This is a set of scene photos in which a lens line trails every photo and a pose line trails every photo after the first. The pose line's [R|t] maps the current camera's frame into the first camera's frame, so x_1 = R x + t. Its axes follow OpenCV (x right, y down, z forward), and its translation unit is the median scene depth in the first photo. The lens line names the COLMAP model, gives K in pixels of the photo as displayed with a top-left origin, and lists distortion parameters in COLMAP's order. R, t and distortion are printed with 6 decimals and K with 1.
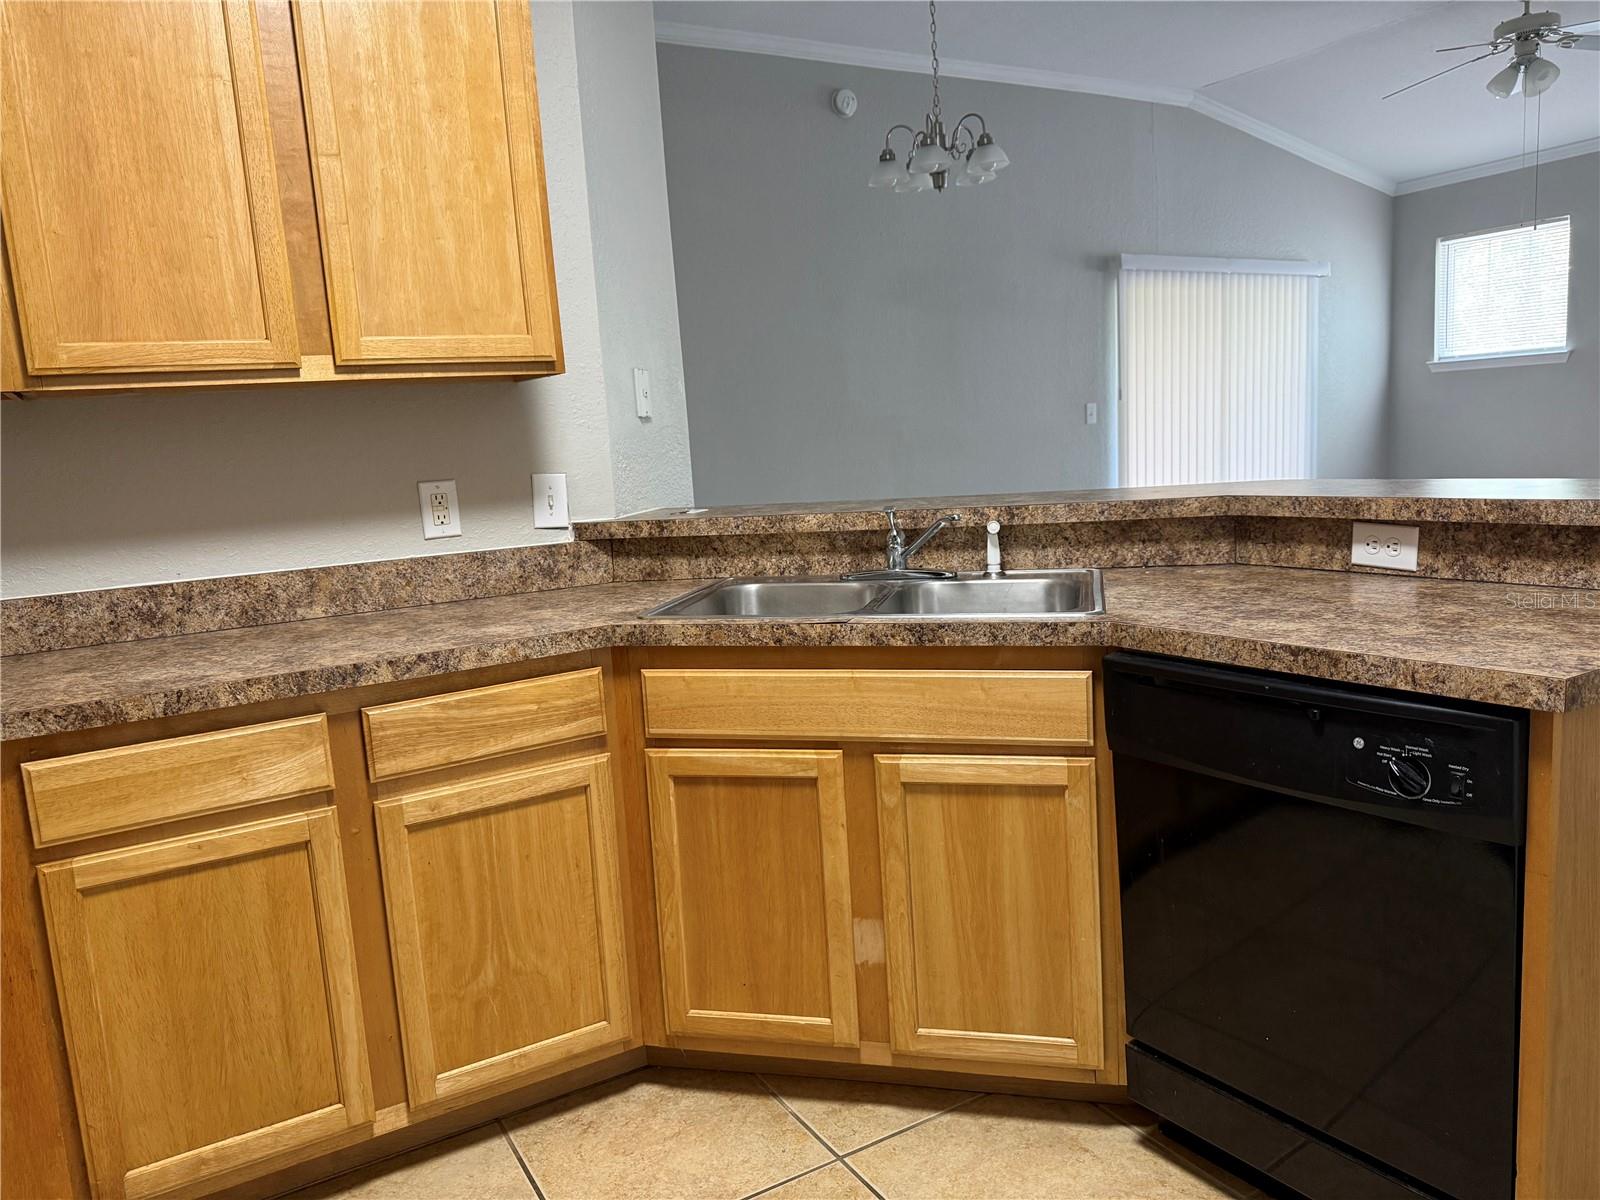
lens RADIAL K [[1130.2, 0, 800.0], [0, 1130.2, 600.0], [0, 0, 1]] dist [0.096862, -0.139834]
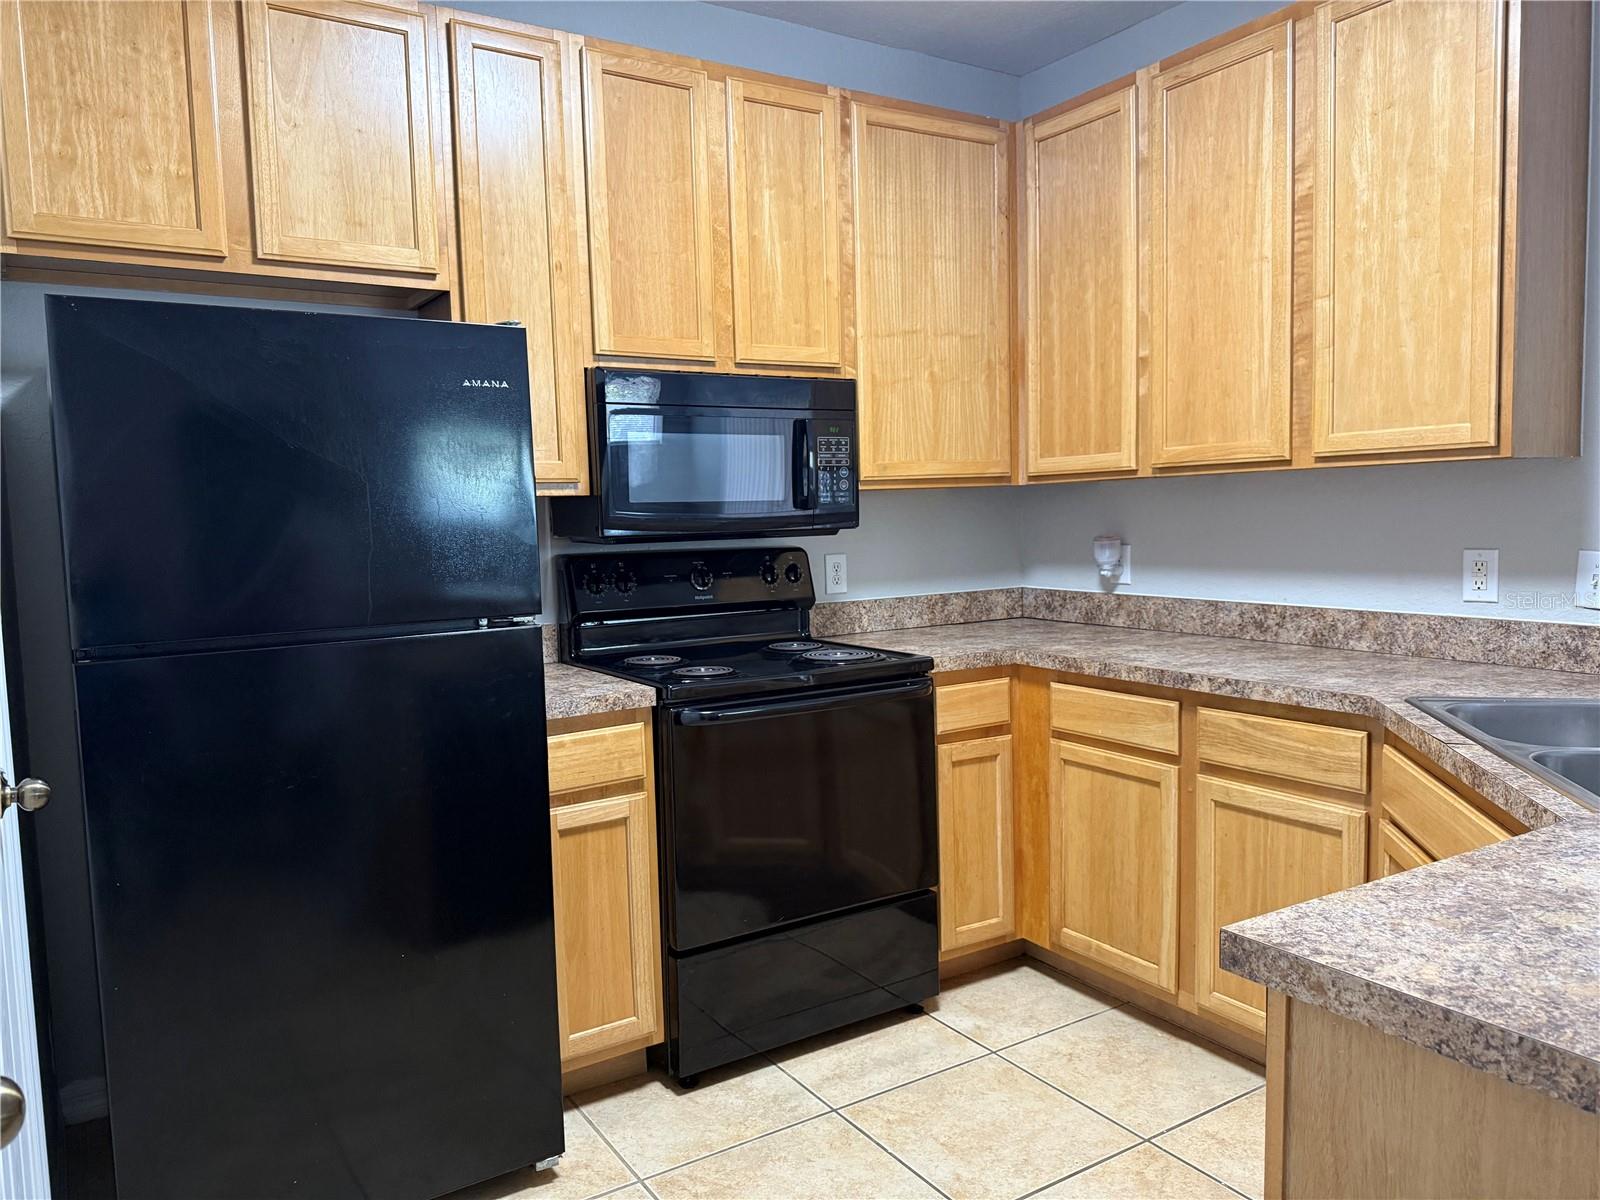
lens RADIAL K [[1136.4, 0, 800.0], [0, 1136.4, 600.0], [0, 0, 1]] dist [0.063994, -0.071043]
pose [[0.042982, 0.142431, -0.988871, 0.859611], [-0.125517, 0.982713, 0.136088, -0.145860], [0.991160, 0.118271, 0.060116, 0.357345]]
